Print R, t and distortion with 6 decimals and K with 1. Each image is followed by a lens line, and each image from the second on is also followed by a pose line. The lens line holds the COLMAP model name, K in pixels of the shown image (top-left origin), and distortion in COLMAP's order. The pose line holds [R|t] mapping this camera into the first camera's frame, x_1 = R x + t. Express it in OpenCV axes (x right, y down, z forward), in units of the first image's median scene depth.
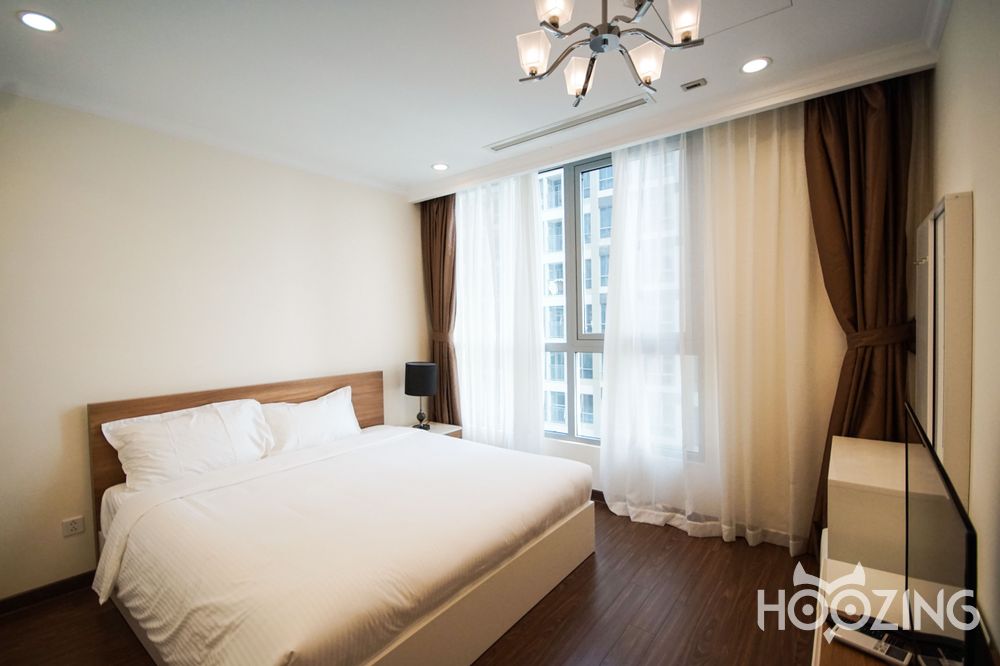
lens RADIAL K [[455.6, 0, 500.0], [0, 455.6, 333.0], [0, 0, 1]] dist [0.030971, 0.000307]
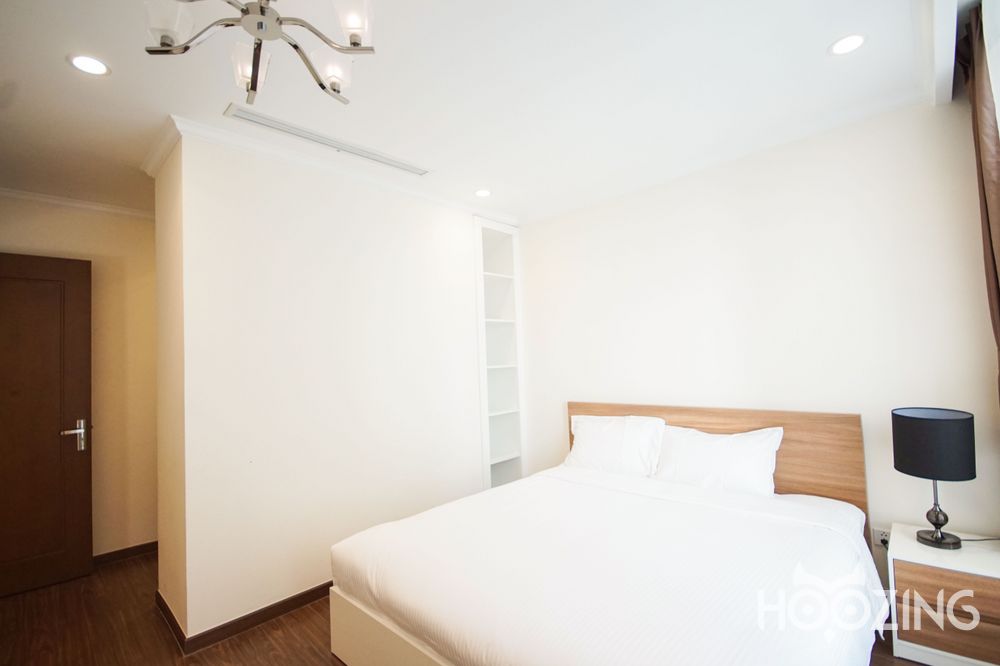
lens RADIAL K [[455.6, 0, 500.0], [0, 455.6, 333.0], [0, 0, 1]] dist [0.030971, 0.000307]
pose [[-0.089185, -0.030404, -0.995551, 0.439458], [0.025273, 0.999143, -0.032778, -0.019777], [0.995694, -0.028083, -0.088341, 0.626195]]
